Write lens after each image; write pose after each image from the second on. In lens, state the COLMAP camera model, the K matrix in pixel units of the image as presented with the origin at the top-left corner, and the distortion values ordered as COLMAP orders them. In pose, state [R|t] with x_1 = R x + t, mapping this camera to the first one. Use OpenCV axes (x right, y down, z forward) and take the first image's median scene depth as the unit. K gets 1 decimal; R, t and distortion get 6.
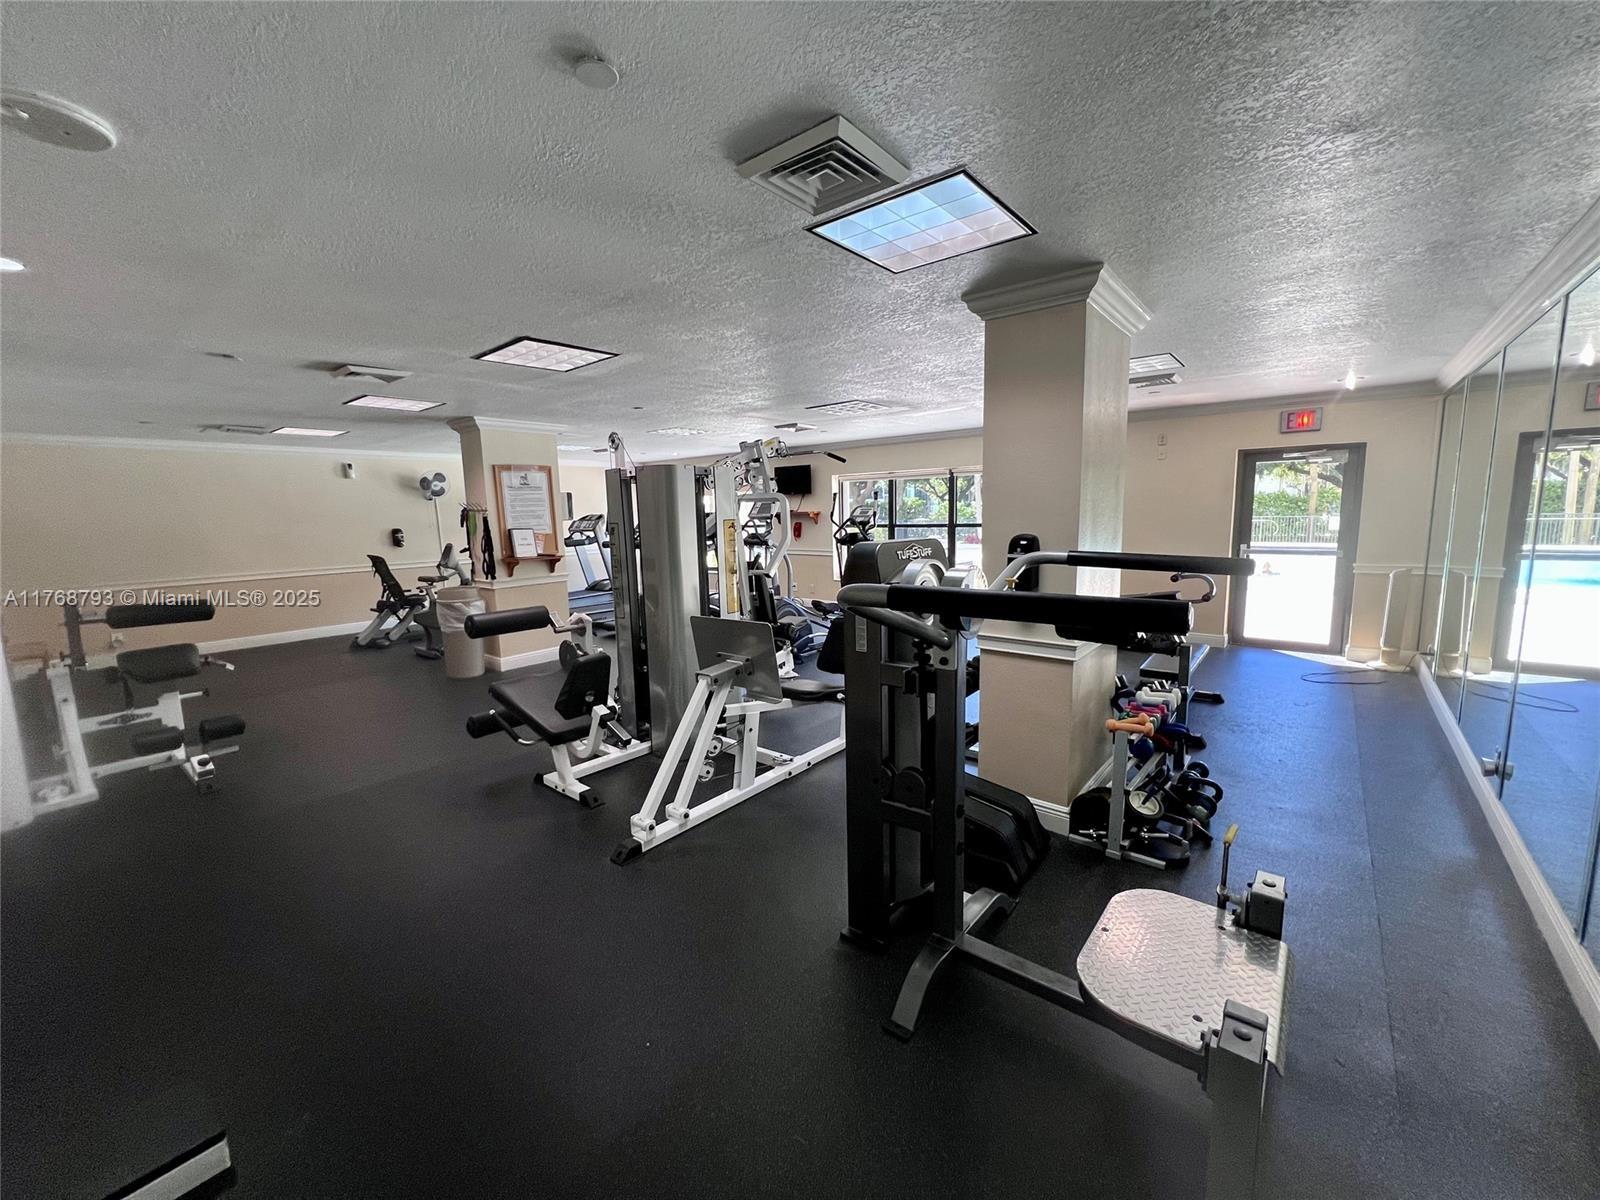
lens RADIAL K [[639.2, 0, 799.0], [0, 639.2, 599.7], [0, 0, 1]] dist [0.000019, 0.000001]
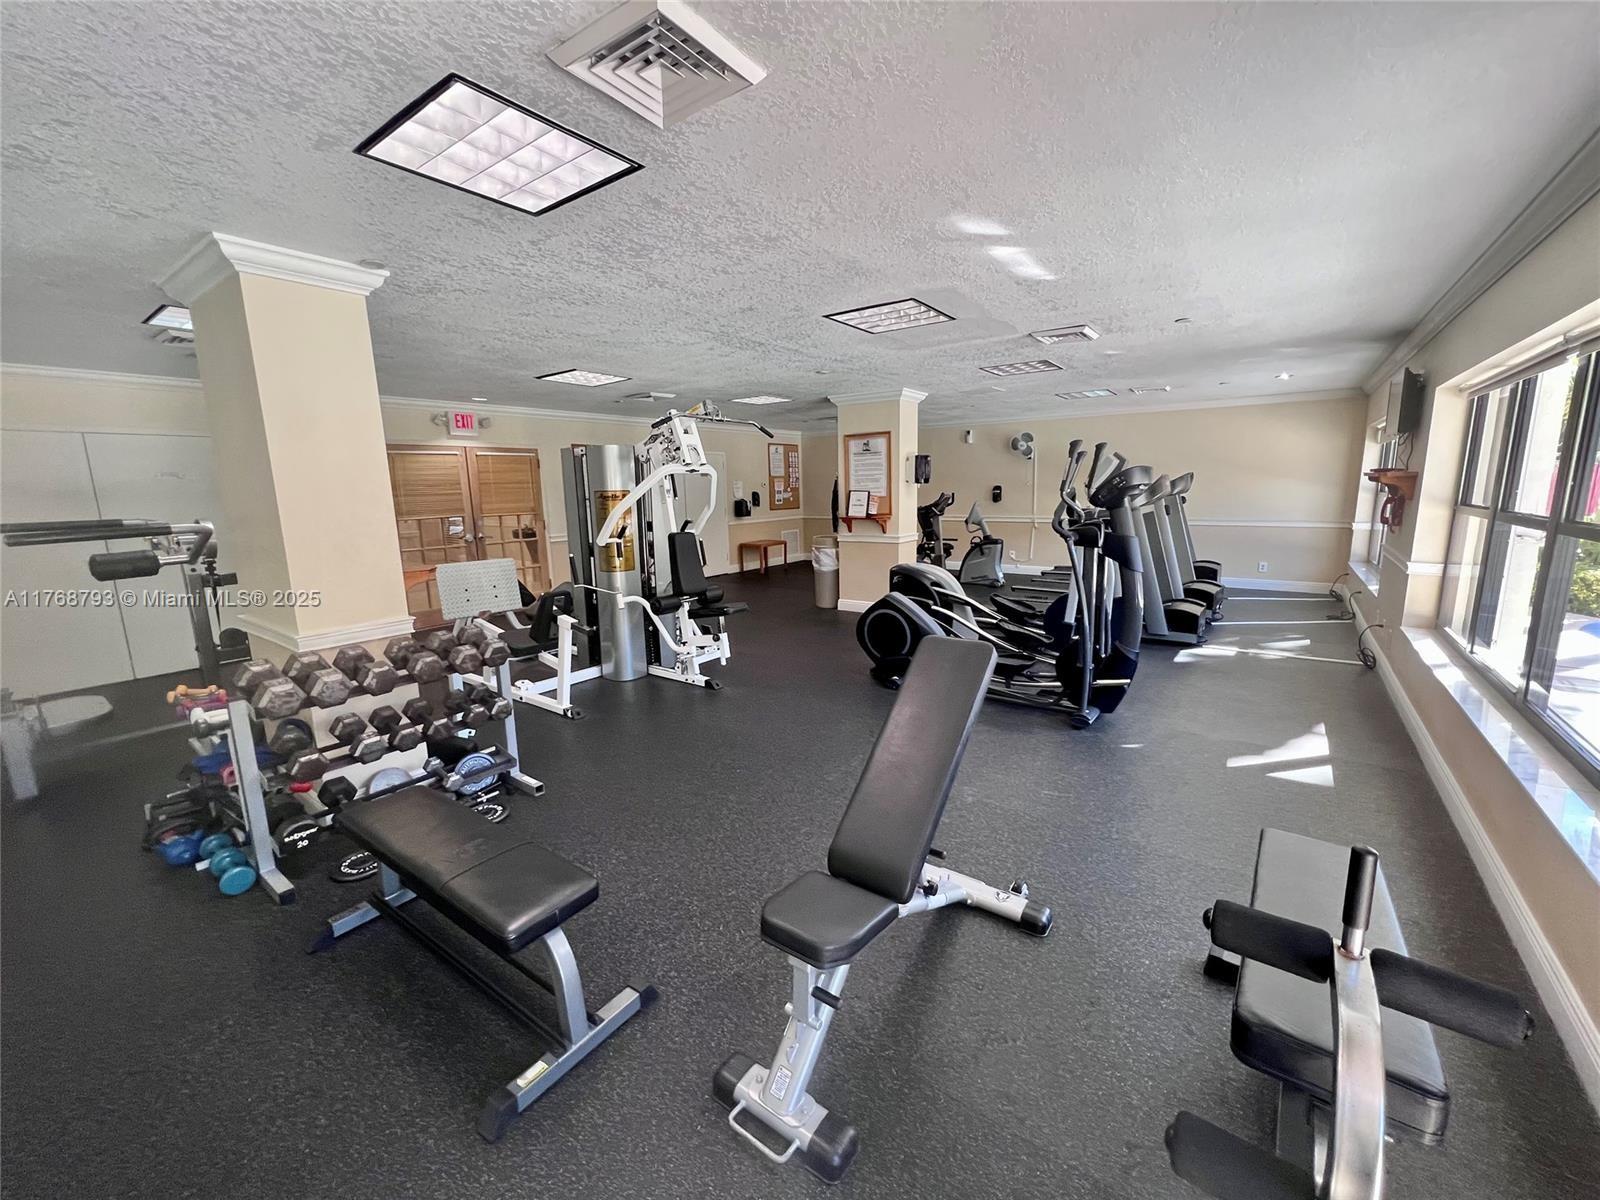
lens RADIAL K [[639.2, 0, 800.9], [0, 639.2, 600.6], [0, 0, 1]] dist [0.000019, 0.000001]
pose [[0.061290, 0.200087, -0.977859, 0.679237], [-0.118872, 0.974191, 0.191886, -0.123081], [0.991016, 0.104480, 0.083493, 0.804467]]
